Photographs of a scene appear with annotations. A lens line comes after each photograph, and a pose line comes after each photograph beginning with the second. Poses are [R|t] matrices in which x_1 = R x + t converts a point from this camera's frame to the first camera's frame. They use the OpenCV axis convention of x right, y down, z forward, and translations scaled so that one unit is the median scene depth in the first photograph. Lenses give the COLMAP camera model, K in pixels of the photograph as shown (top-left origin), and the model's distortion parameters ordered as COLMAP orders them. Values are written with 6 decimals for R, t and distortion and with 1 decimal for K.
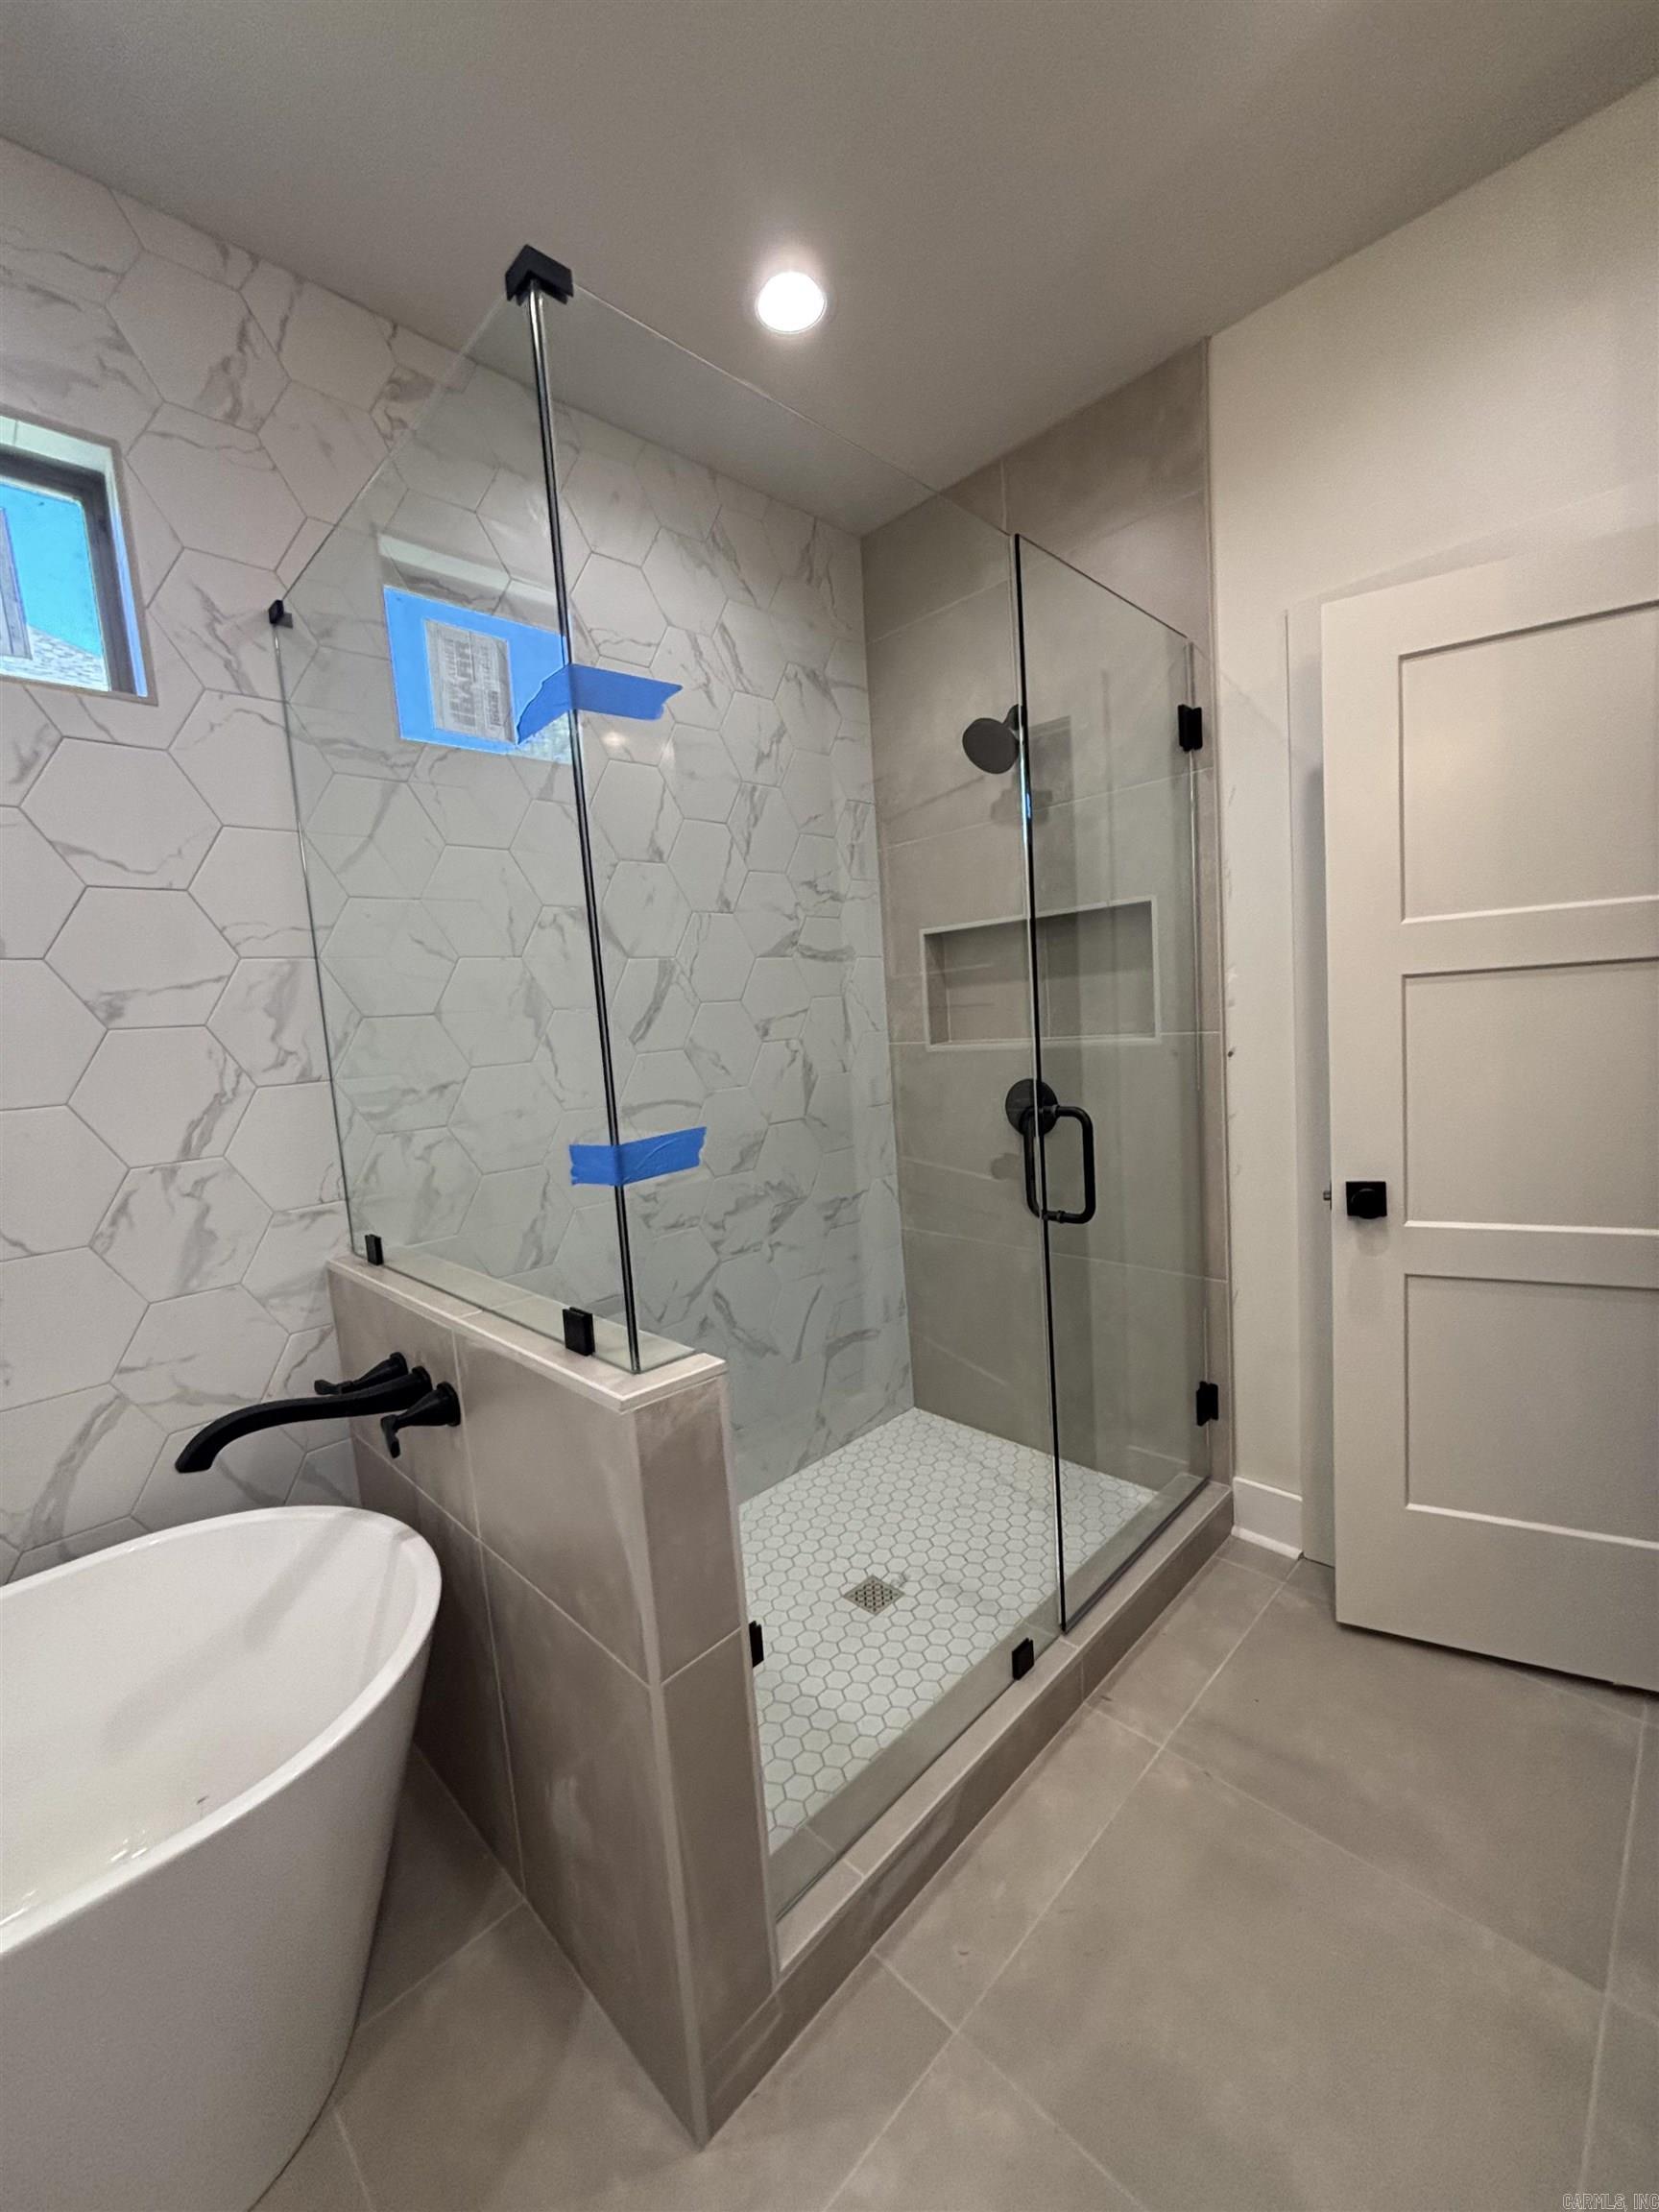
lens RADIAL K [[892.6, 0, 831.4], [0, 892.6, 1100.0], [0, 0, 1]] dist [0.000528, 0.000248]
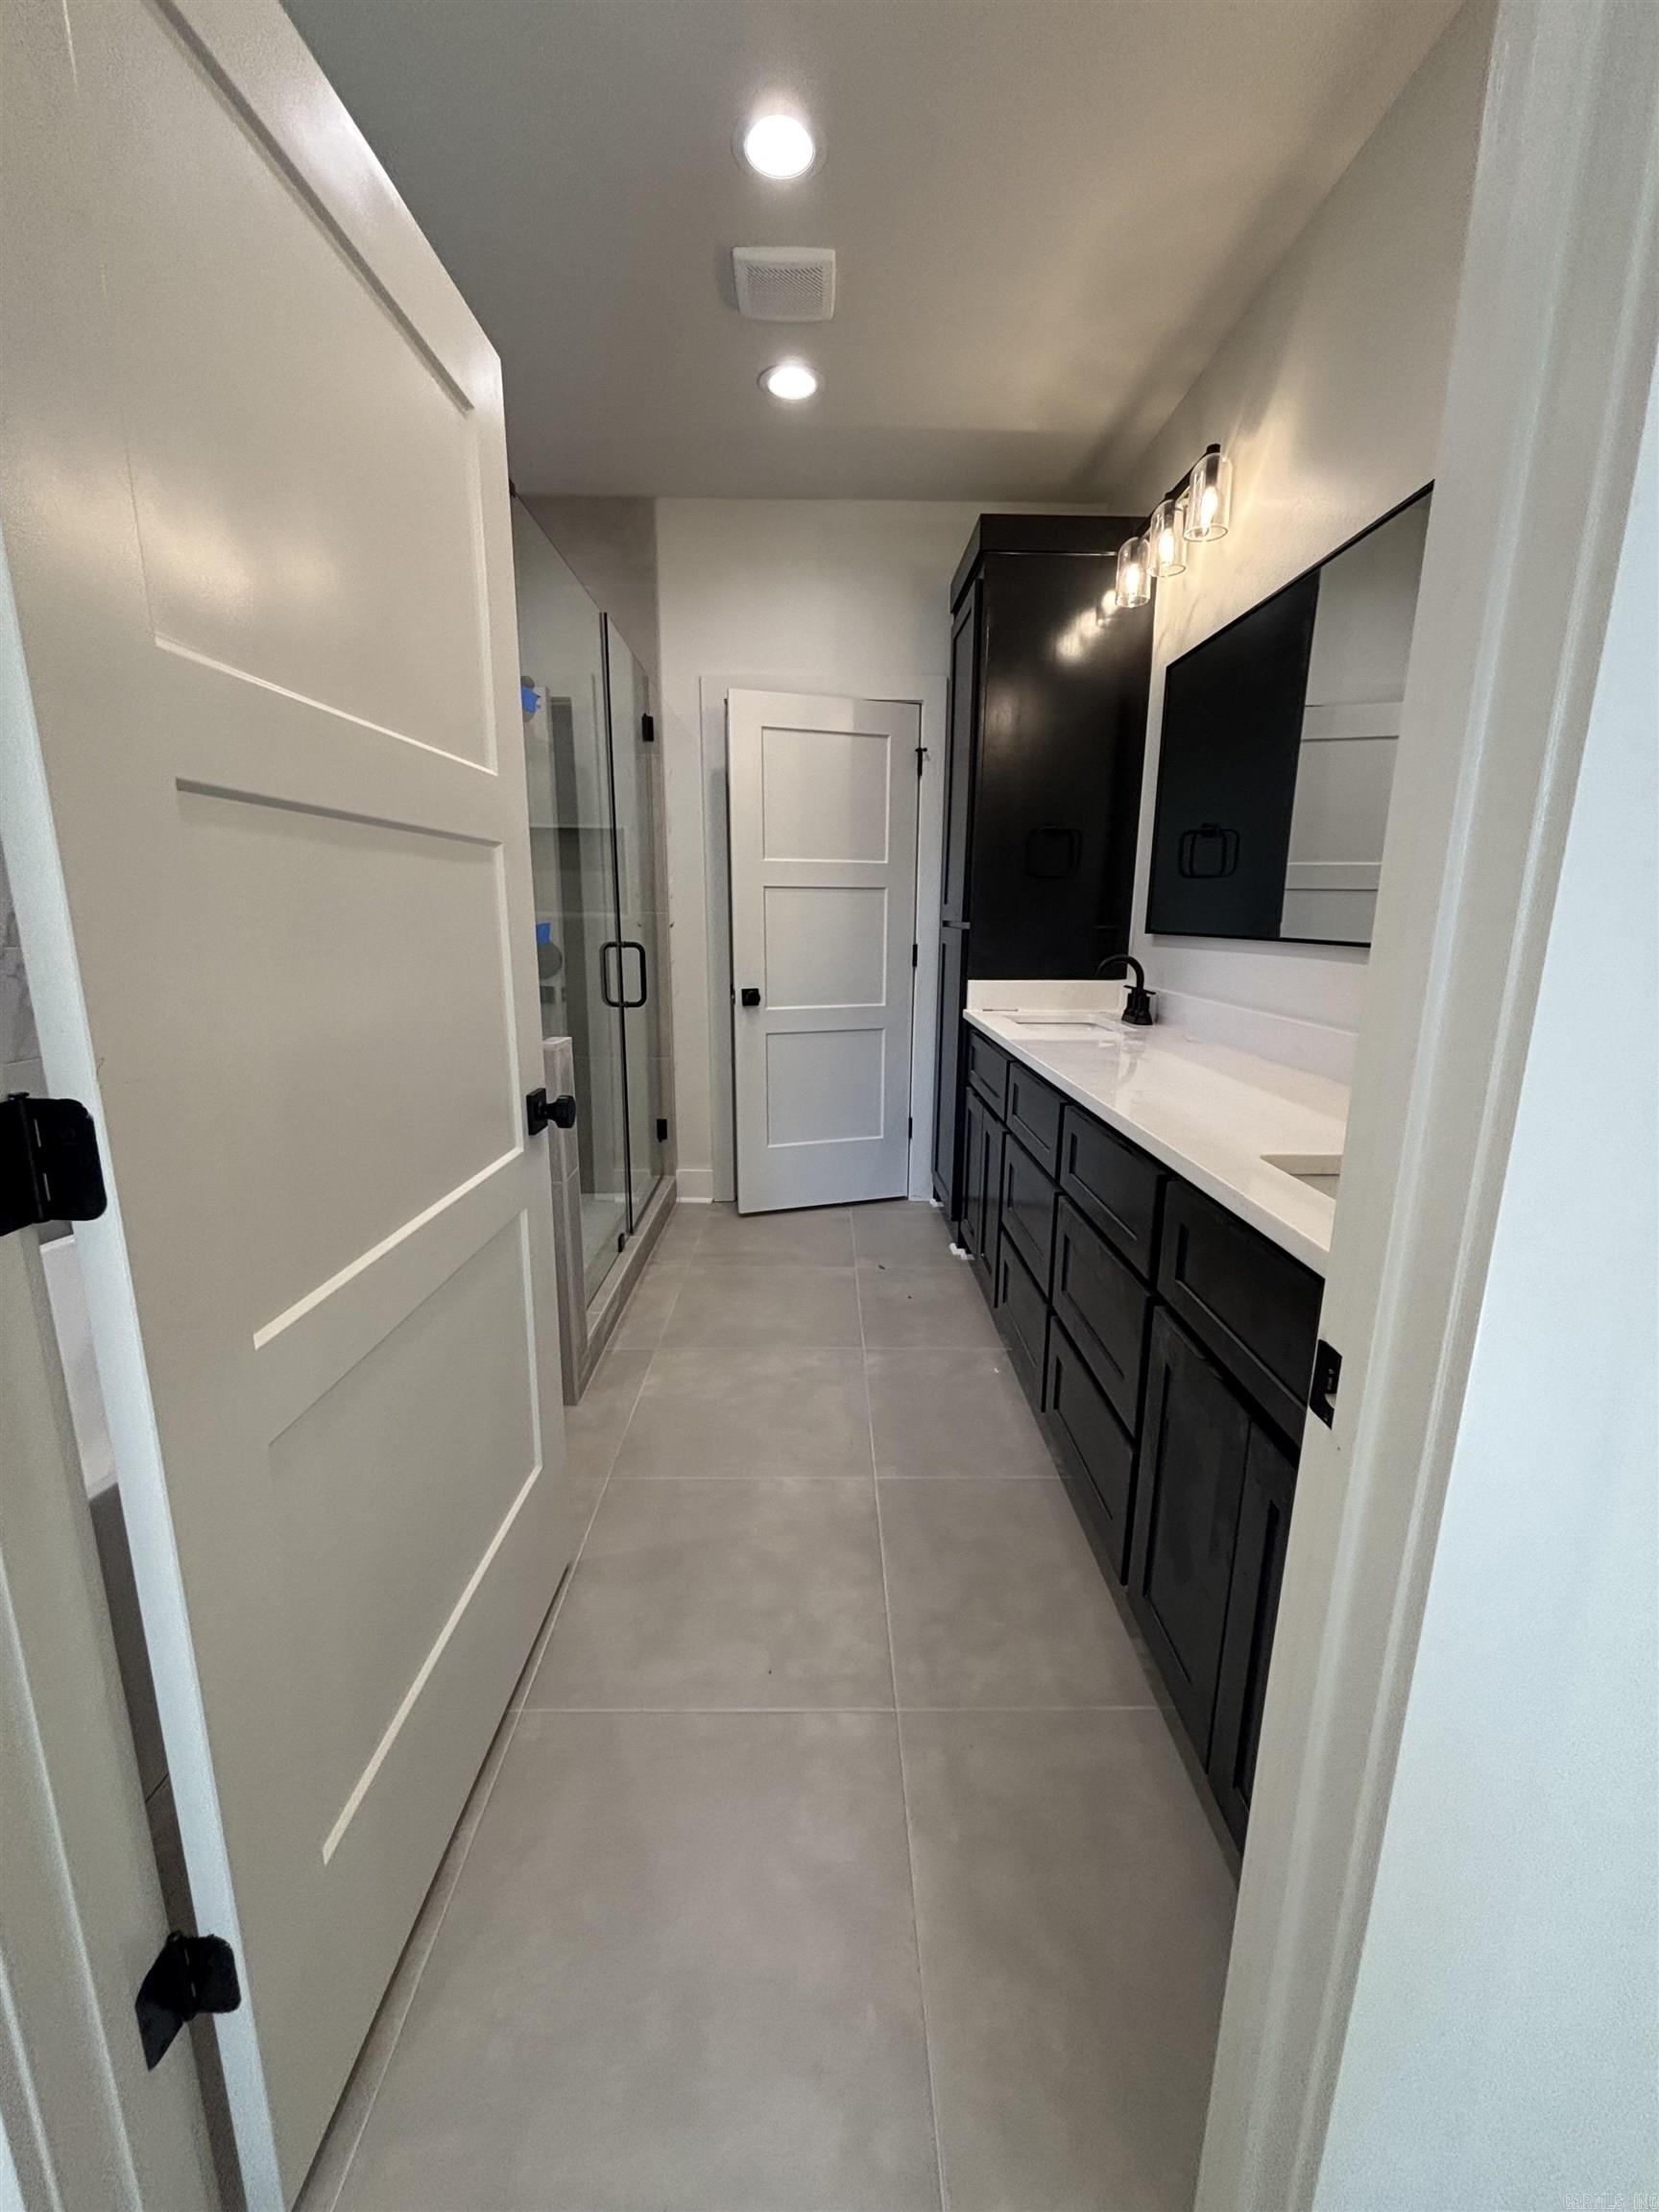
lens RADIAL K [[892.6, 0, 835.8], [0, 892.6, 1104.3], [0, 0, 1]] dist [0.000528, 0.000248]
pose [[0.691982, -0.084207, 0.716986, -0.848759], [0.016610, 0.994768, 0.100801, 0.174047], [-0.721723, -0.057843, 0.689761, -0.632579]]
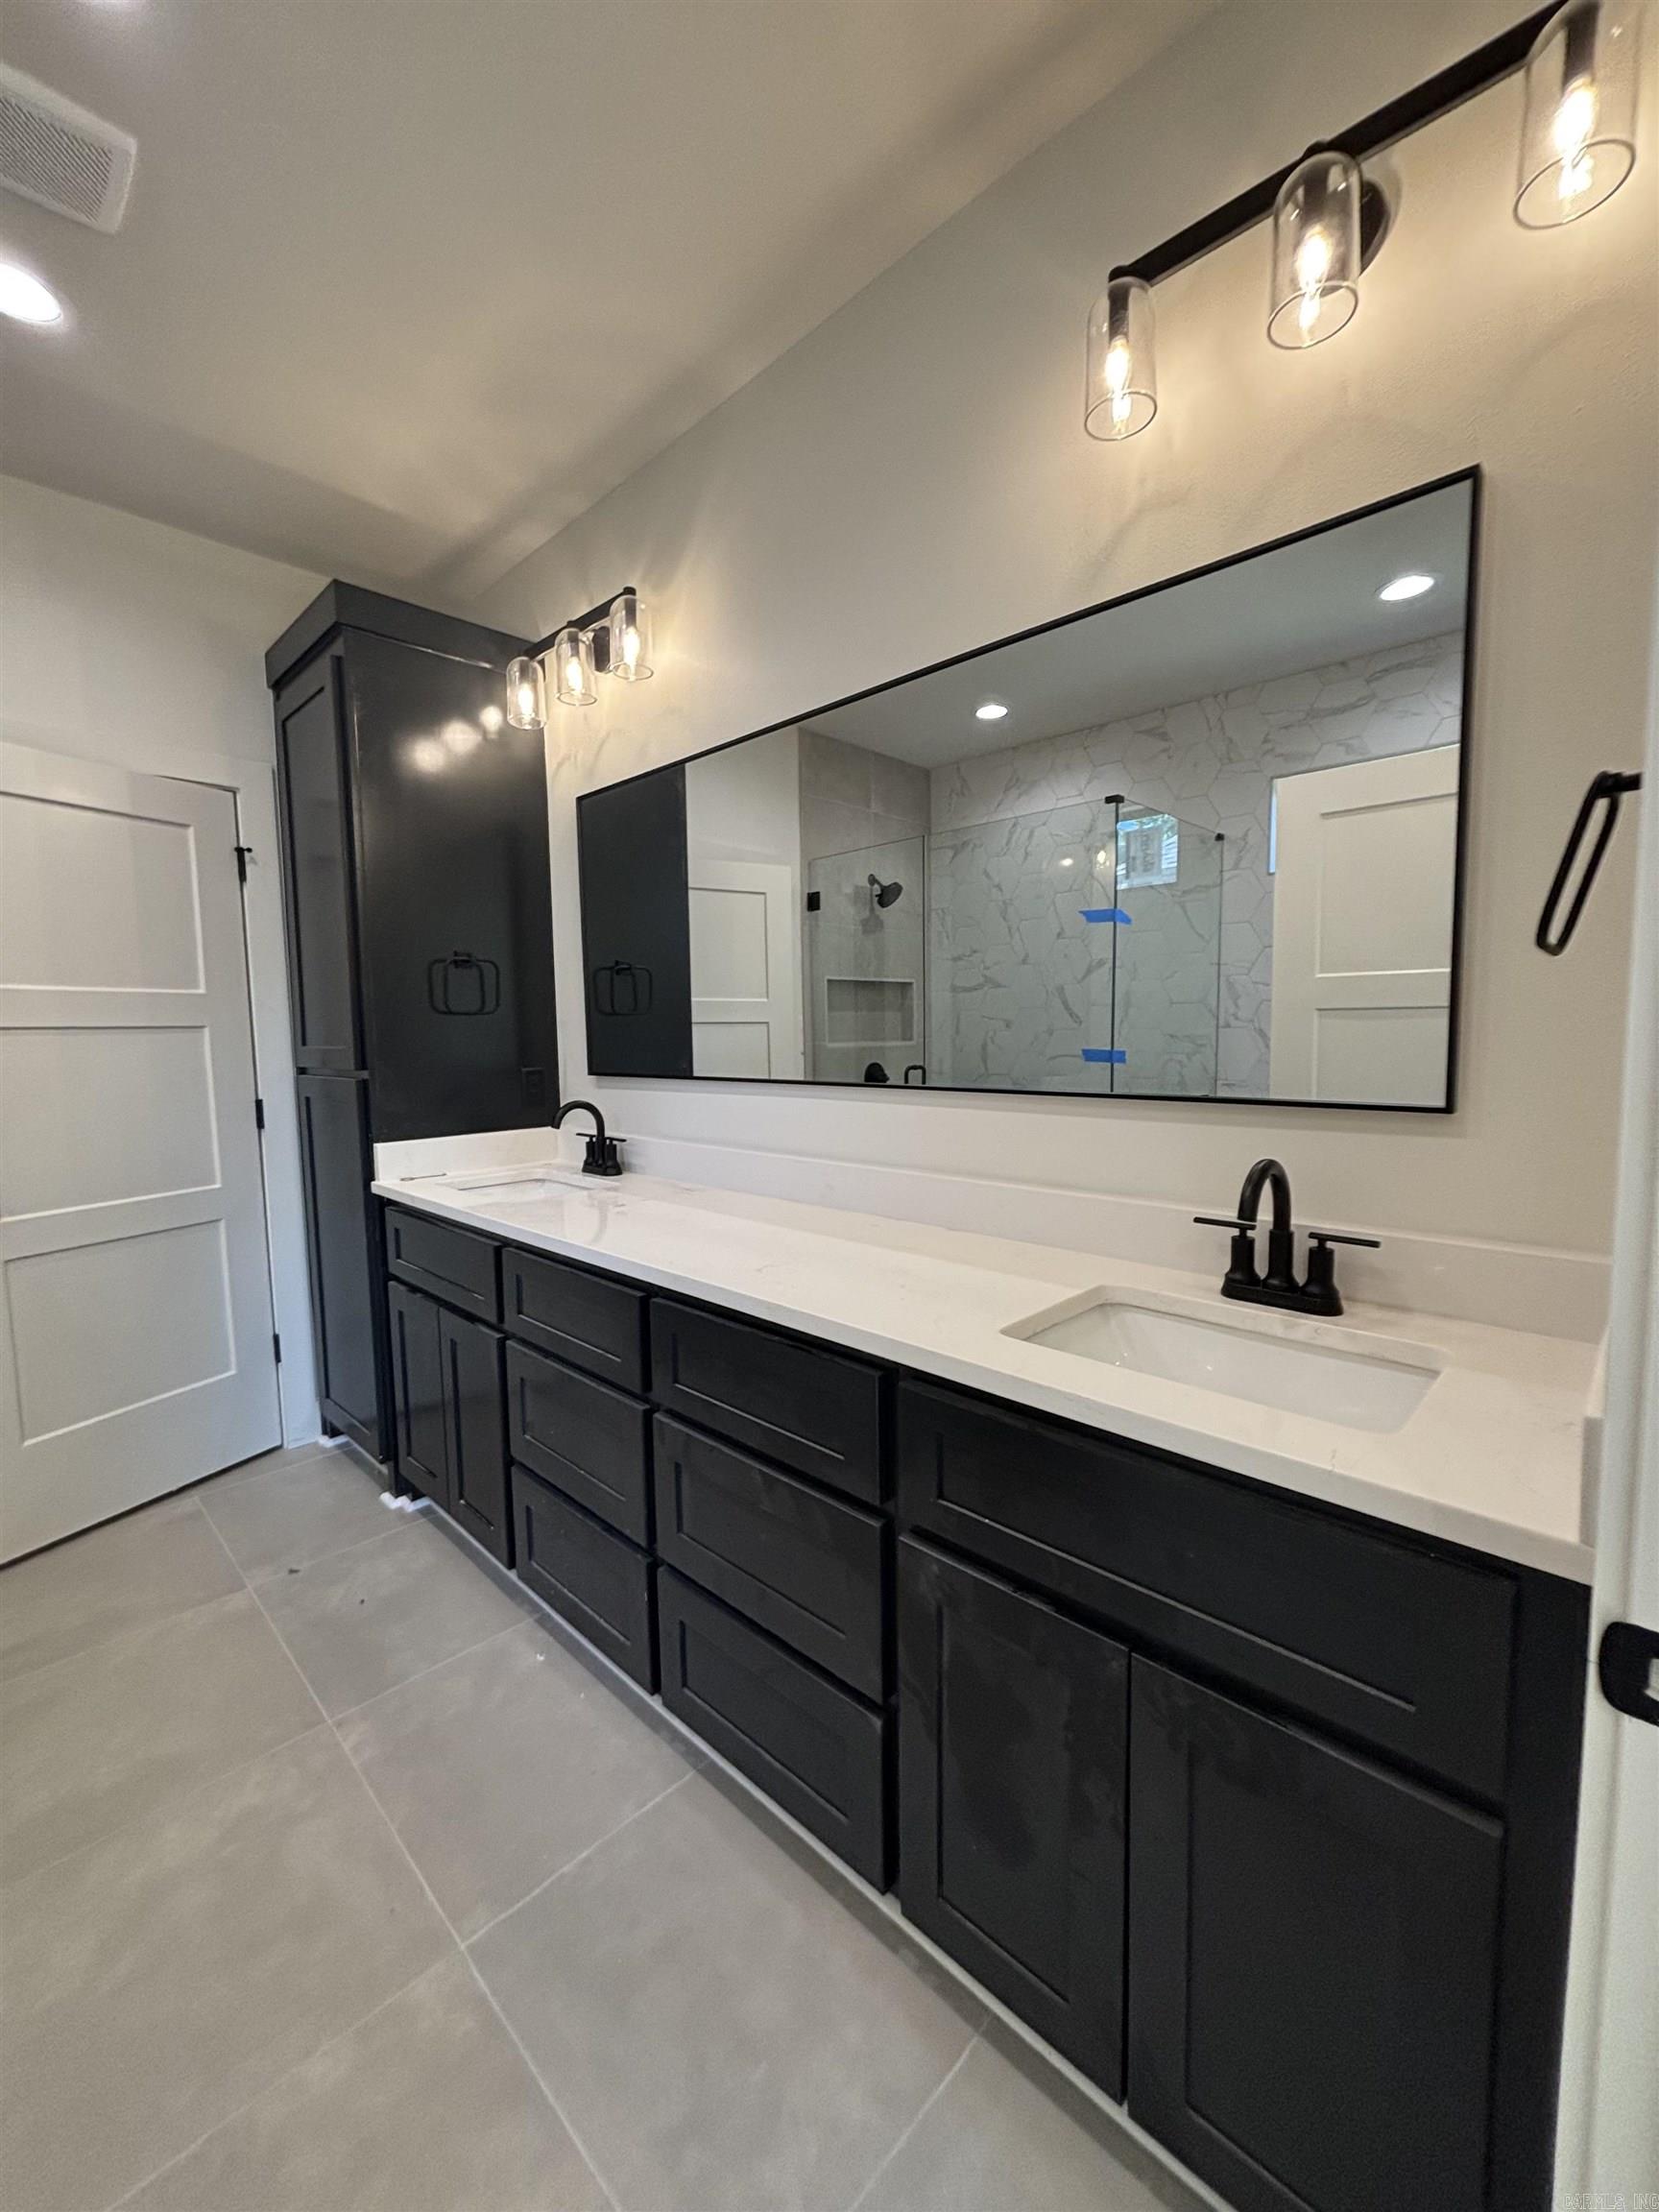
lens RADIAL K [[892.6, 0, 820.5], [0, 892.6, 1106.1], [0, 0, 1]] dist [0.000528, 0.000248]
pose [[-0.006037, -0.014518, 0.999876, -0.734853], [0.109904, 0.993828, 0.015093, 0.099994], [-0.993924, 0.109981, -0.004404, -0.214803]]
